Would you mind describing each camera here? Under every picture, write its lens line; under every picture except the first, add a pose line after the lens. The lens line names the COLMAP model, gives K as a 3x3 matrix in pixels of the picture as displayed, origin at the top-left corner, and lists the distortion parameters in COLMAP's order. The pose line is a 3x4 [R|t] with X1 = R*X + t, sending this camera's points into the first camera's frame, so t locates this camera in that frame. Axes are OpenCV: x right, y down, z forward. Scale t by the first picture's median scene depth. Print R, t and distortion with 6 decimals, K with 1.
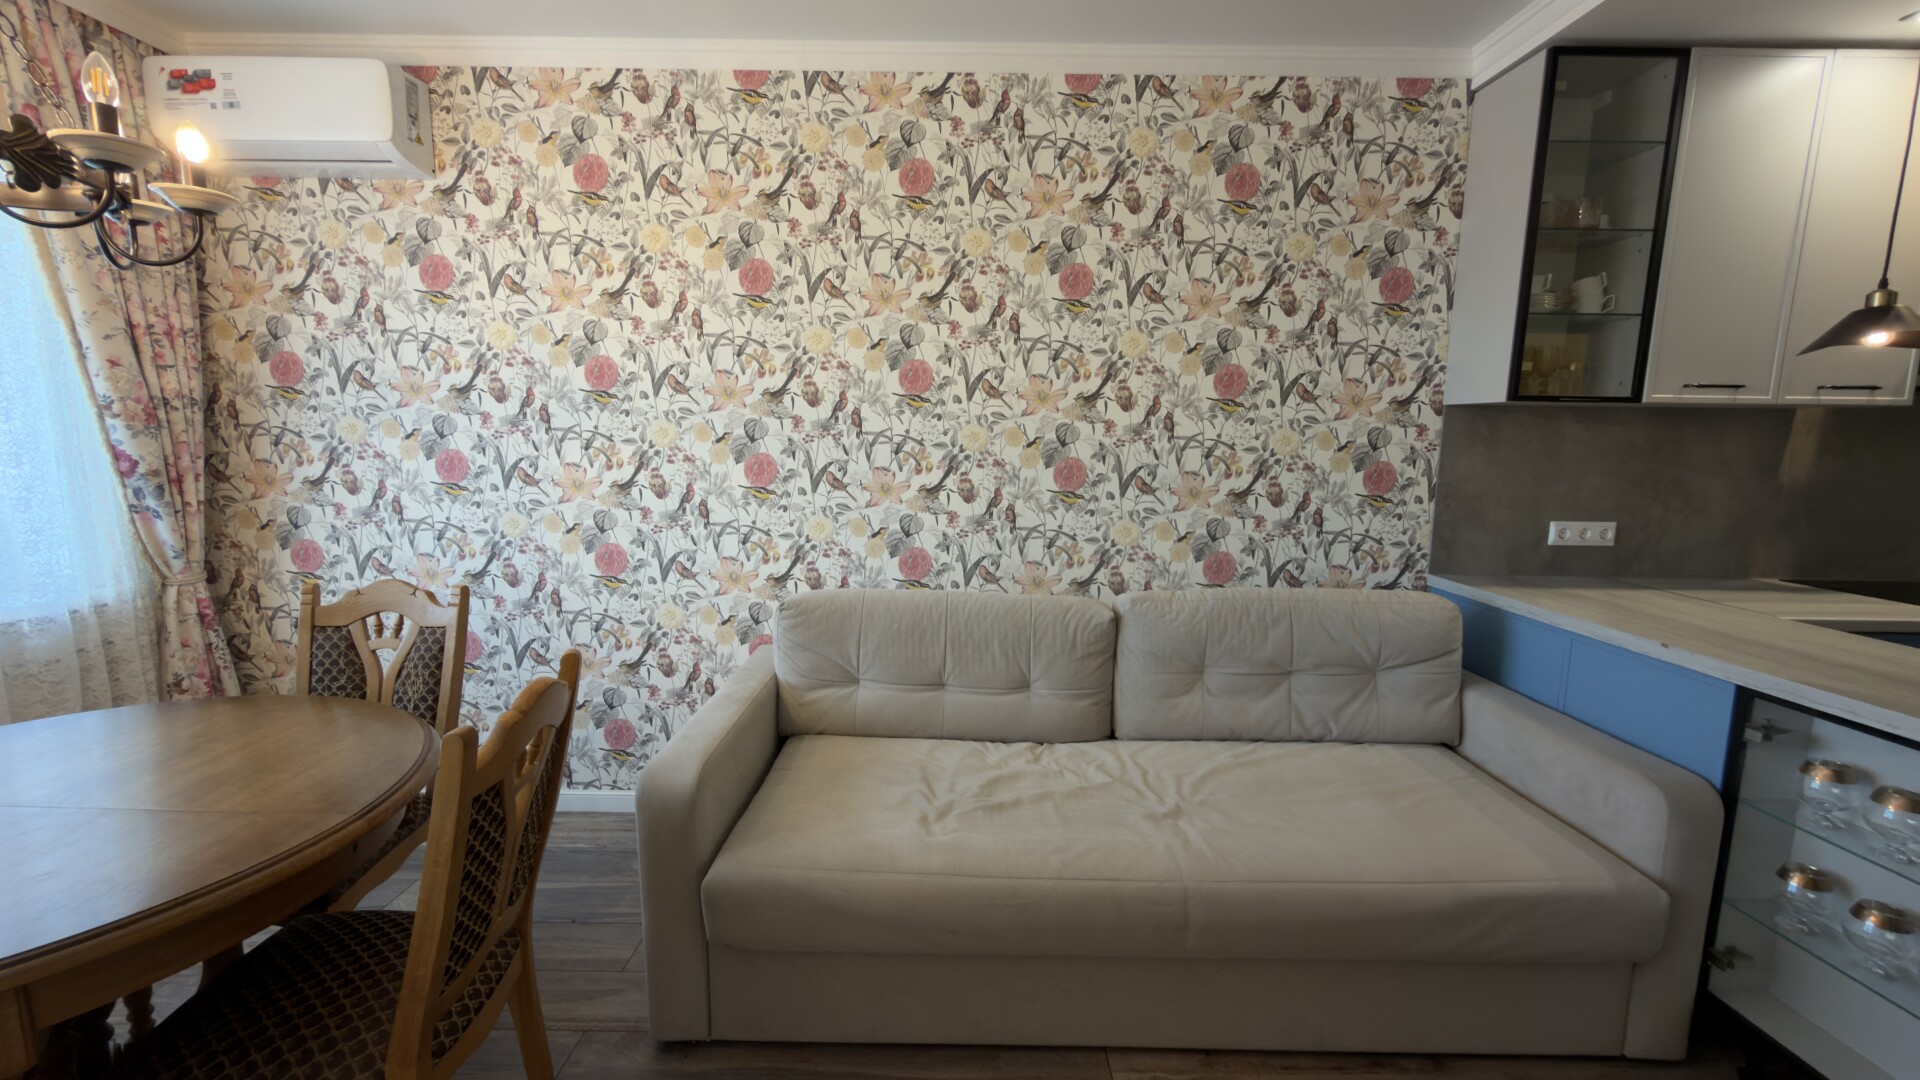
lens RADIAL K [[766.7, 0, 957.7], [0, 766.7, 546.6], [0, 0, 1]] dist [0.004103, -0.000671]
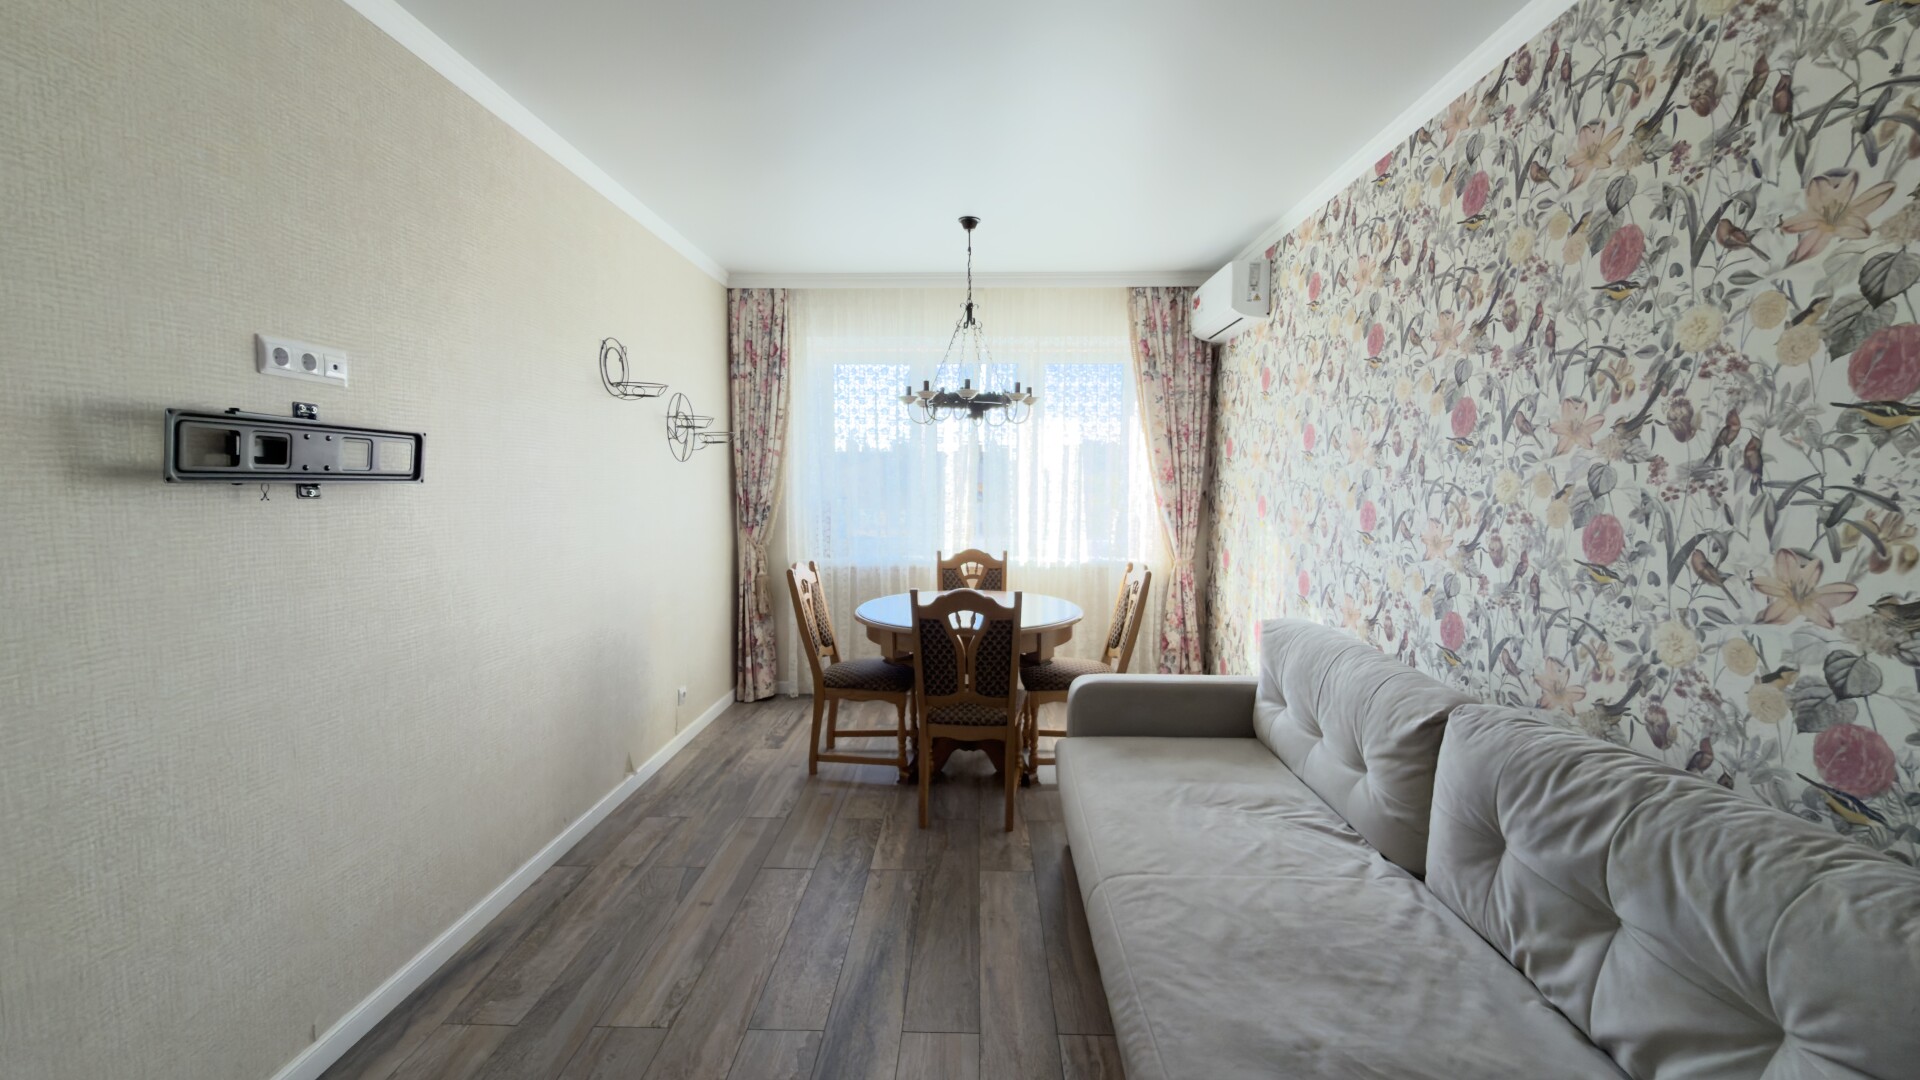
lens RADIAL K [[766.7, 0, 957.6], [0, 766.7, 539.3], [0, 0, 1]] dist [0.004103, -0.000671]
pose [[-0.030530, 0.064590, -0.997445, 0.825435], [-0.156174, 0.985345, 0.068586, -0.052644], [0.987258, 0.157869, -0.019995, 0.460662]]
